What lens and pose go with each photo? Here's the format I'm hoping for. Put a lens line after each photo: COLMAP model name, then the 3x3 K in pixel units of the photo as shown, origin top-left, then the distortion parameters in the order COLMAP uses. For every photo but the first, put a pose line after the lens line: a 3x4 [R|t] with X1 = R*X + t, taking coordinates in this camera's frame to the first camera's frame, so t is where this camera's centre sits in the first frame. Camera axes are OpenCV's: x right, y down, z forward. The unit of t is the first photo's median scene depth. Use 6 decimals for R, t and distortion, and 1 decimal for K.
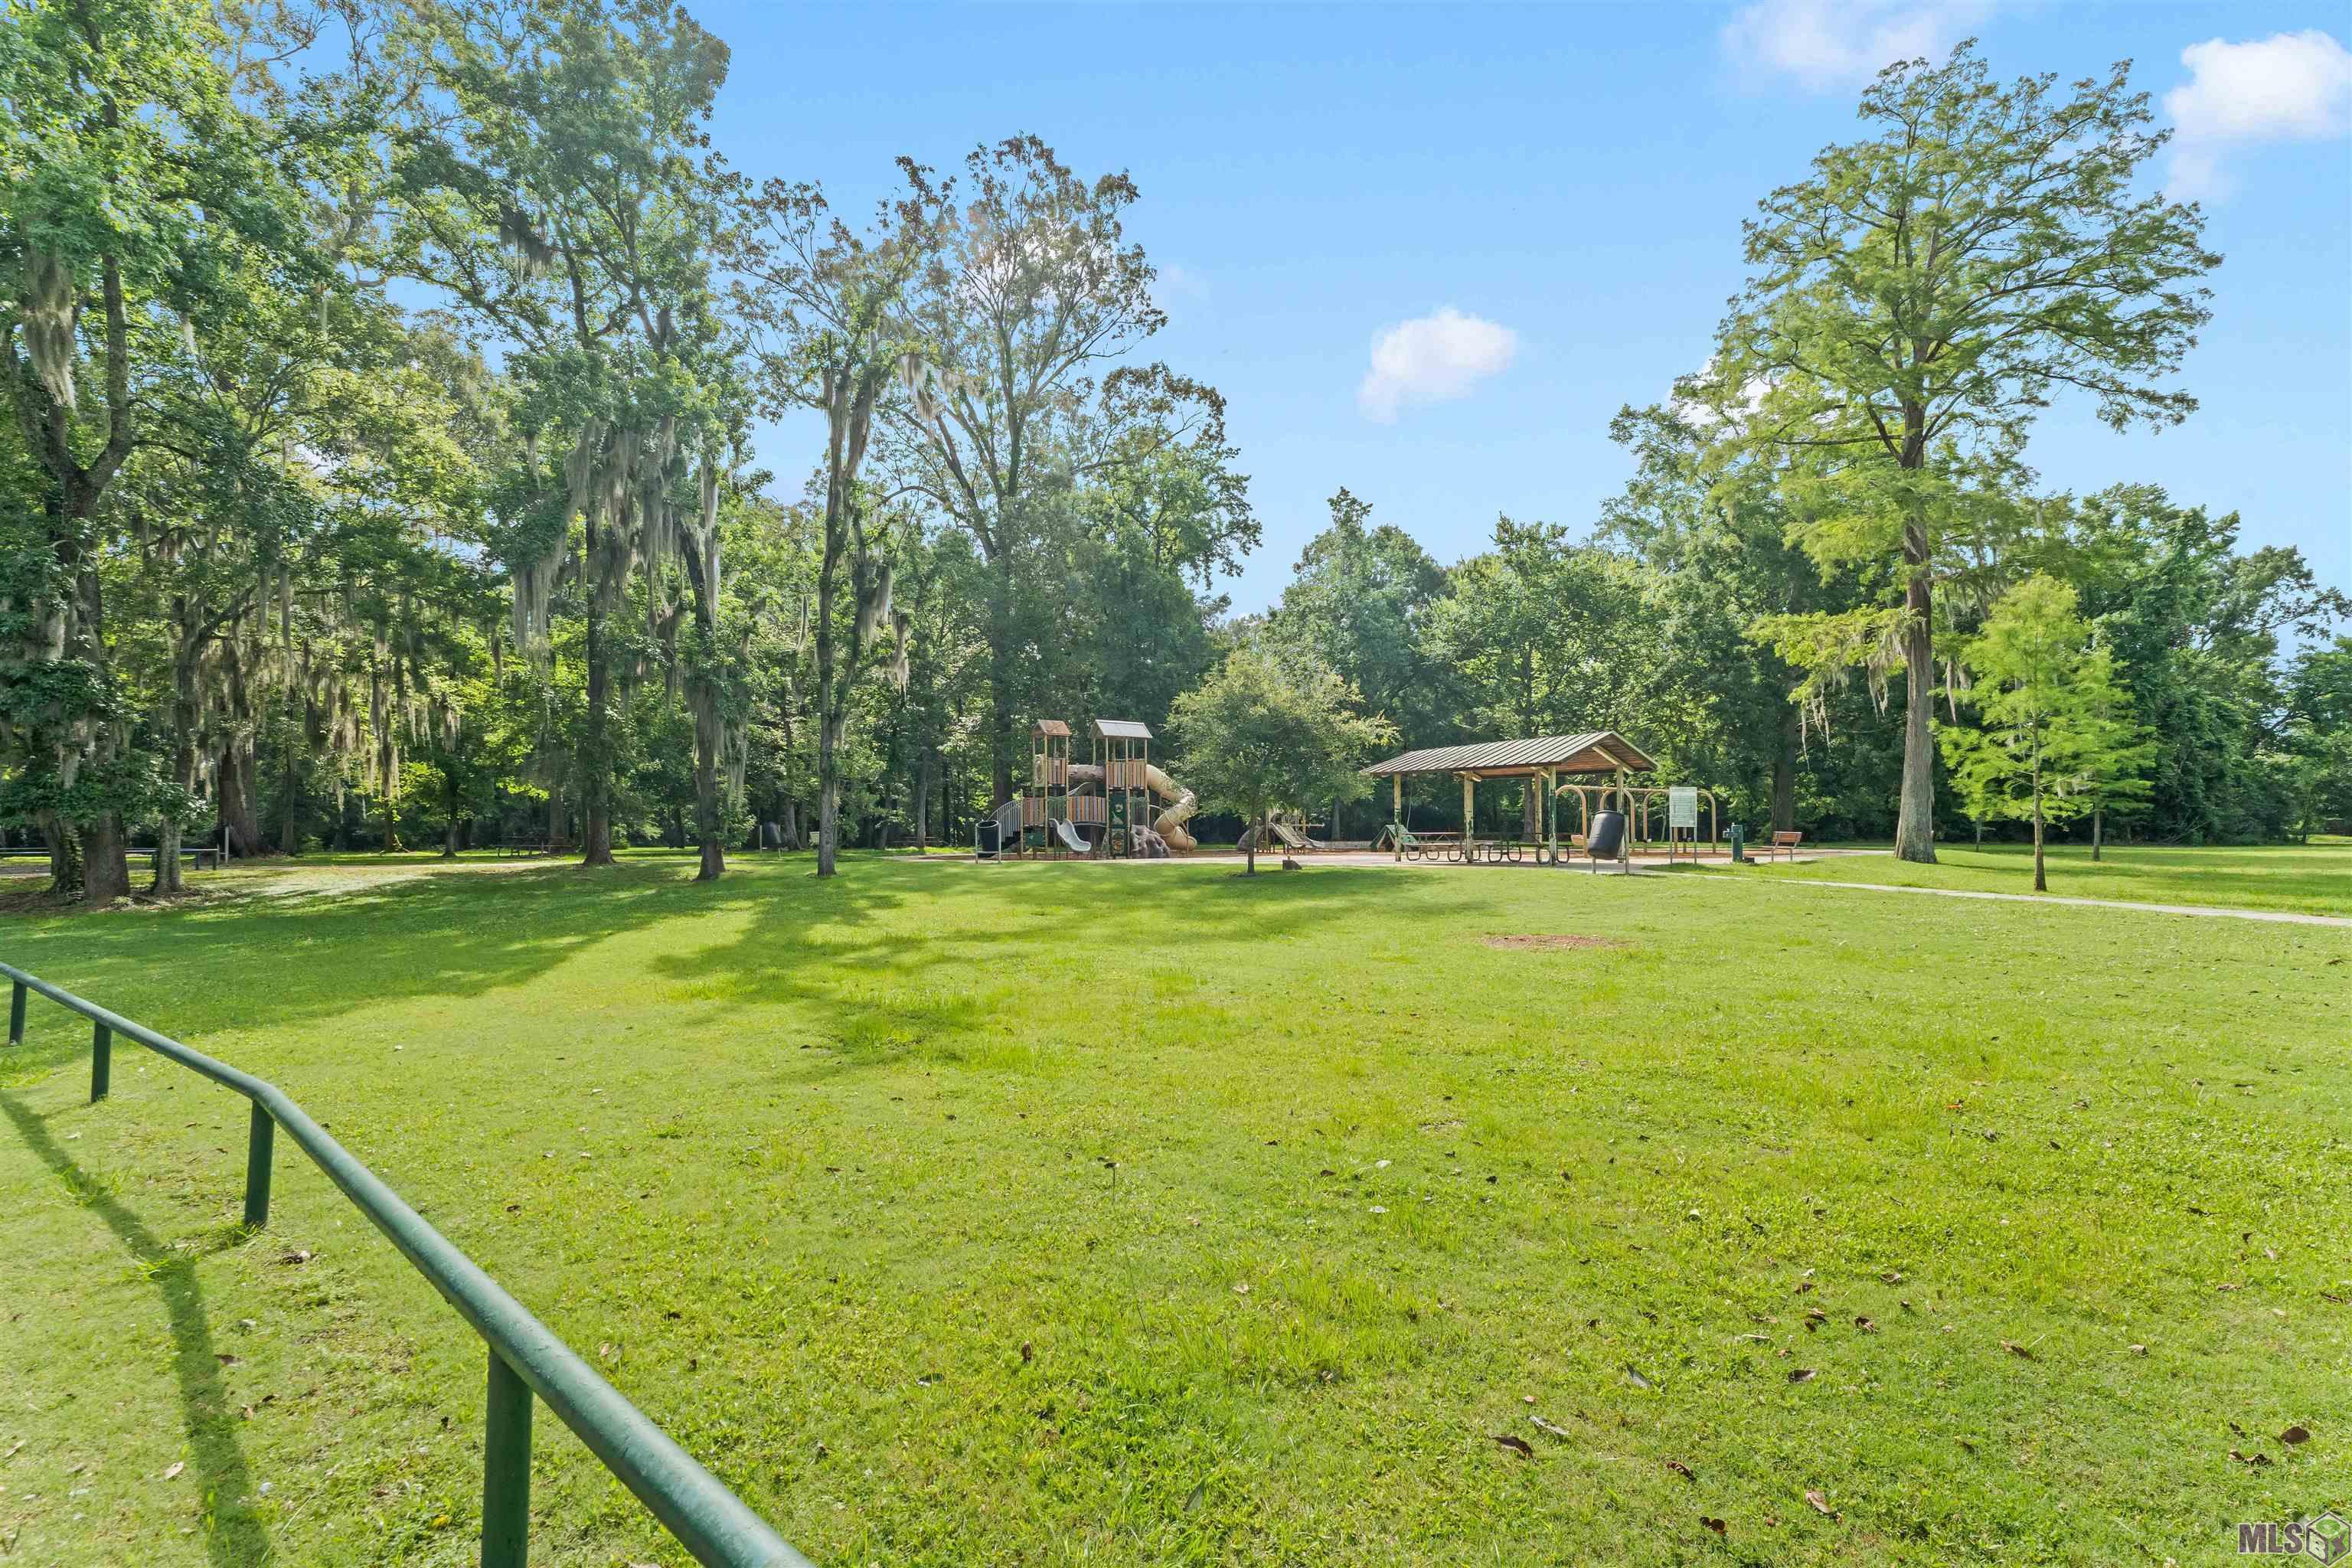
lens RADIAL K [[902.2, 0, 1177.5], [0, 902.2, 822.9], [0, 0, 1]] dist [-0.045612, 0.010470]
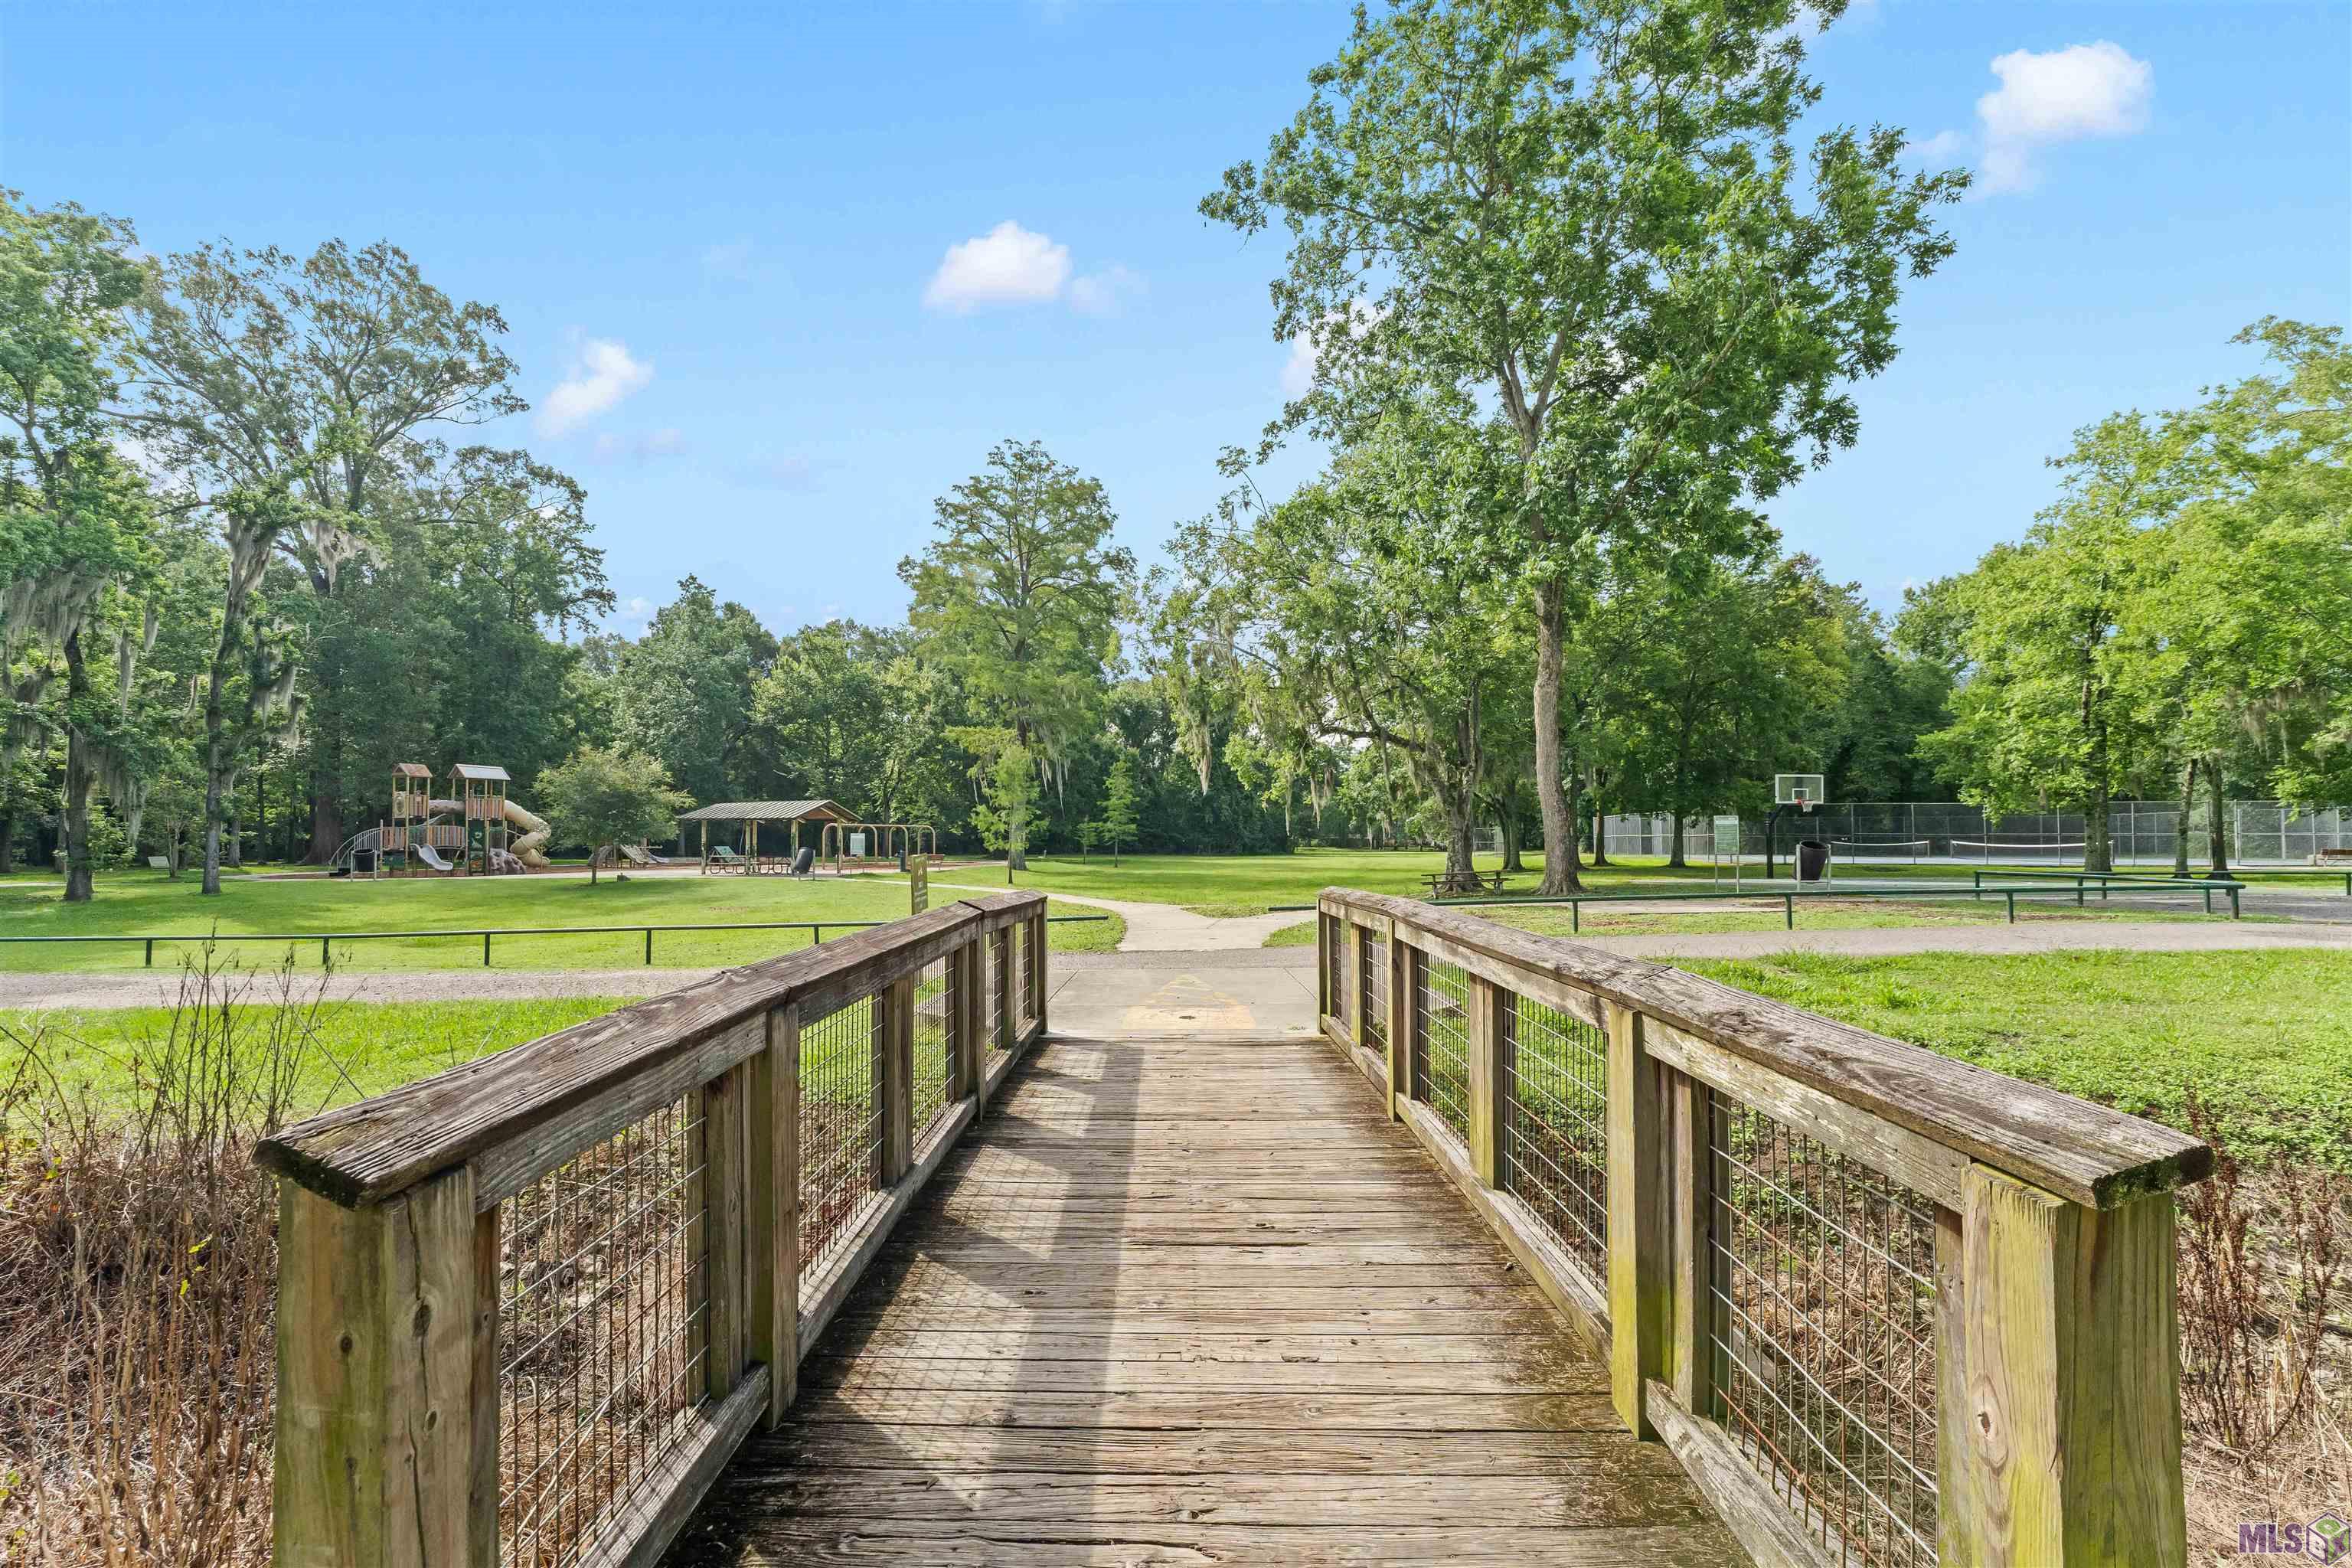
lens RADIAL K [[902.2, 0, 1177.5], [0, 902.2, 822.9], [0, 0, 1]] dist [-0.045612, 0.010470]
pose [[0.796895, 0.010124, 0.604033, -0.027454], [-0.005430, 0.999939, -0.009597, -0.025545], [-0.604093, 0.004368, 0.796902, -0.532736]]
